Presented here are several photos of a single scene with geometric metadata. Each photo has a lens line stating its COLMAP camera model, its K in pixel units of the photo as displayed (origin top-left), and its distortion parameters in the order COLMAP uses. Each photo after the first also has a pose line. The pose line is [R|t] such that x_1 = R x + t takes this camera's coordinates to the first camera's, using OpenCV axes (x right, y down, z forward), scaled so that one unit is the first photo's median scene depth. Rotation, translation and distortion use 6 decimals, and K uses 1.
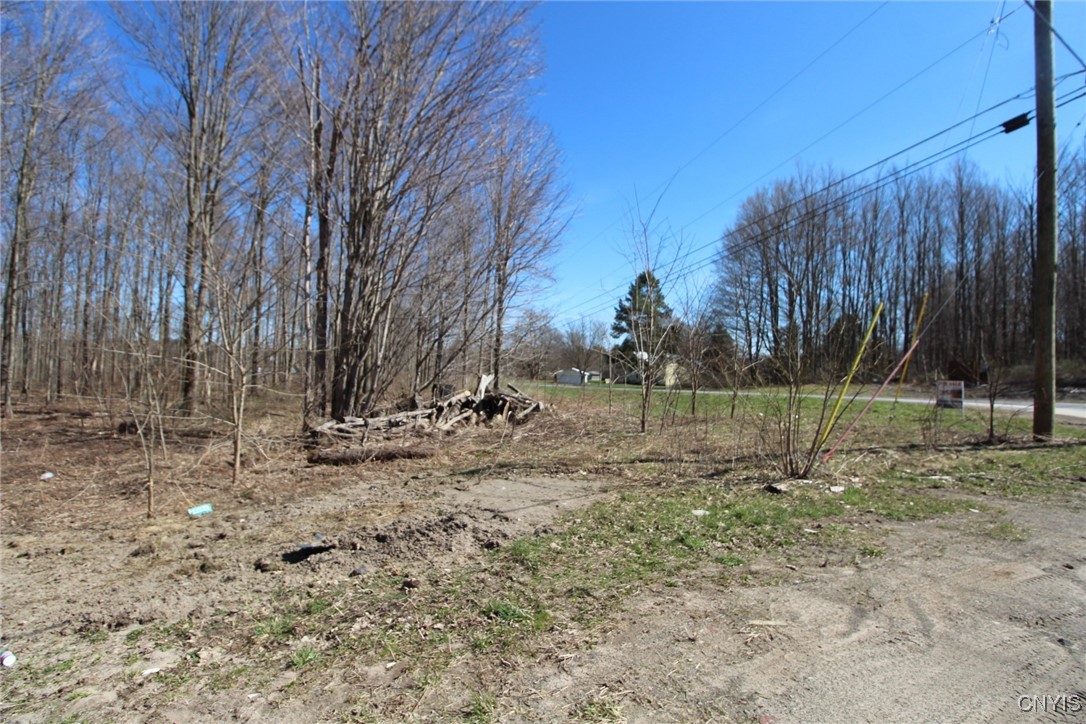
lens RADIAL K [[499.7, 0, 544.7], [0, 499.7, 347.4], [0, 0, 1]] dist [-0.001181, -0.011968]
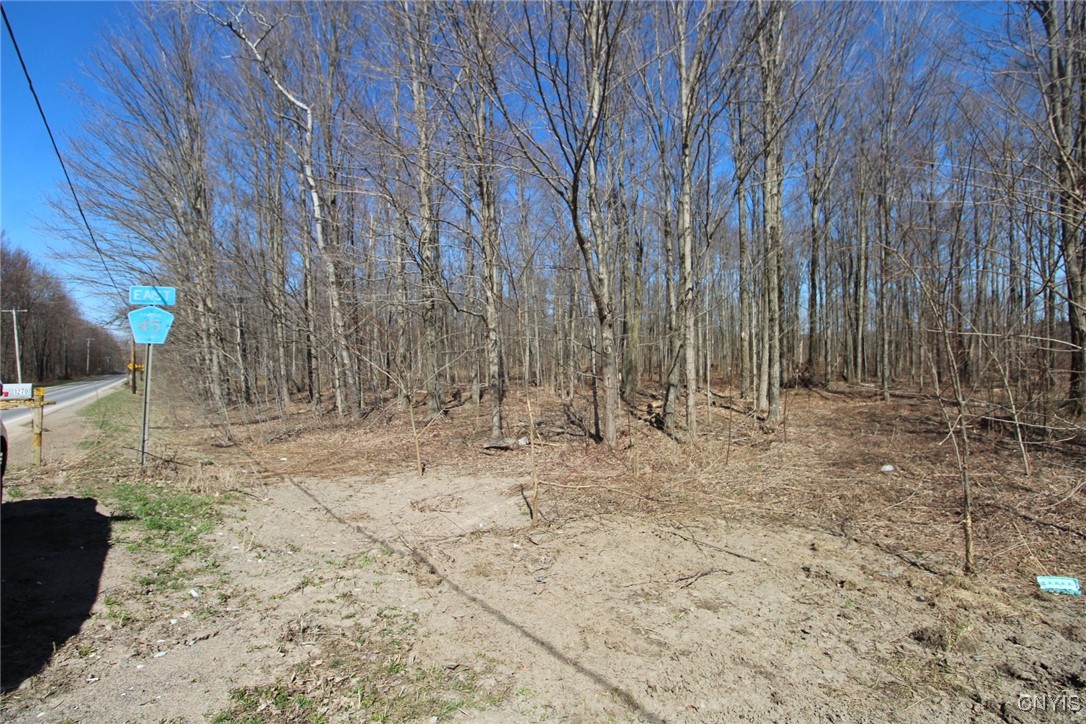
lens RADIAL K [[499.7, 0, 546.1], [0, 499.7, 351.2], [0, 0, 1]] dist [-0.001181, -0.011968]
pose [[0.107062, -0.023187, -0.993982, -0.119894], [0.058007, 0.998171, -0.017037, 0.014679], [0.992559, -0.055834, 0.108211, 0.244514]]
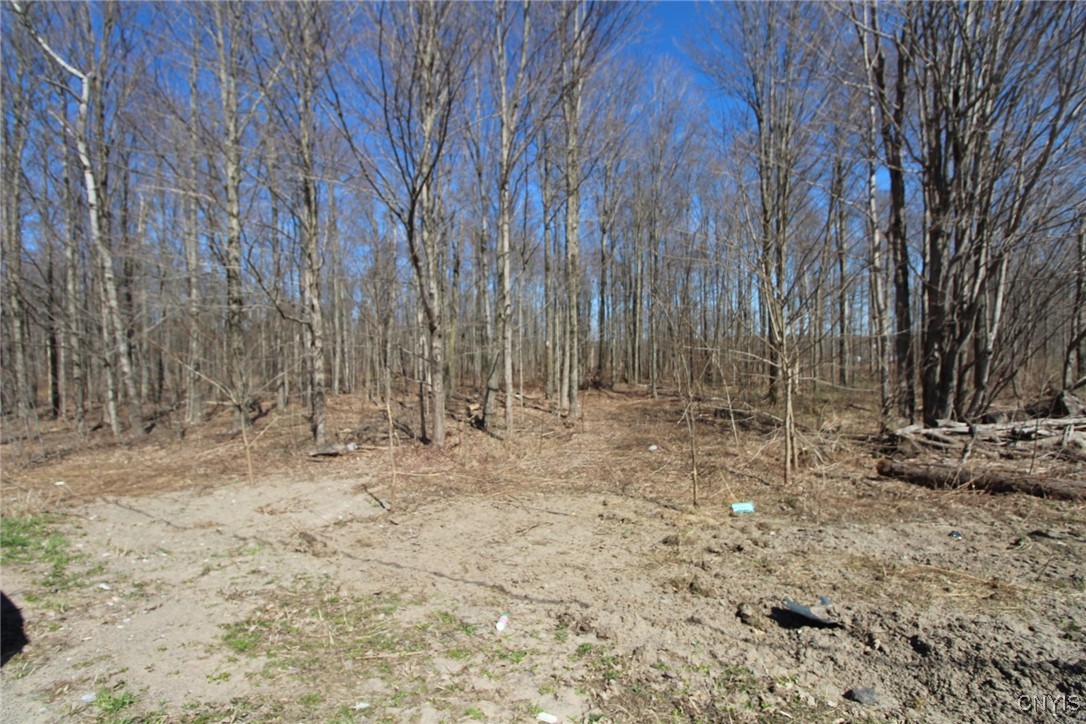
lens RADIAL K [[499.7, 0, 542.8], [0, 499.7, 350.1], [0, 0, 1]] dist [-0.001181, -0.011968]
pose [[0.463098, -0.033183, -0.885686, -0.002242], [0.057174, 0.998336, -0.007509, 0.005023], [0.884461, -0.047161, 0.464224, 0.159360]]
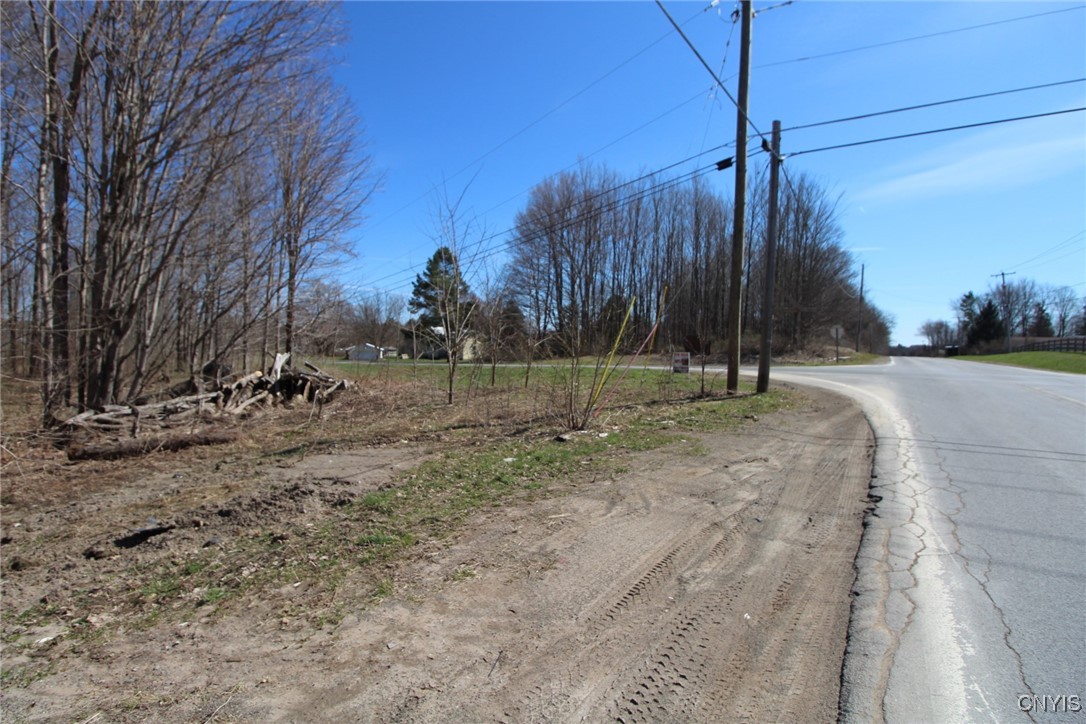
lens RADIAL K [[499.7, 0, 543.4], [0, 499.7, 344.8], [0, 0, 1]] dist [-0.001181, -0.011968]
pose [[0.920638, -0.011255, 0.390256, -0.051797], [-0.006796, 0.998971, 0.044842, -0.011973], [-0.390359, -0.043936, 0.919614, -0.099872]]
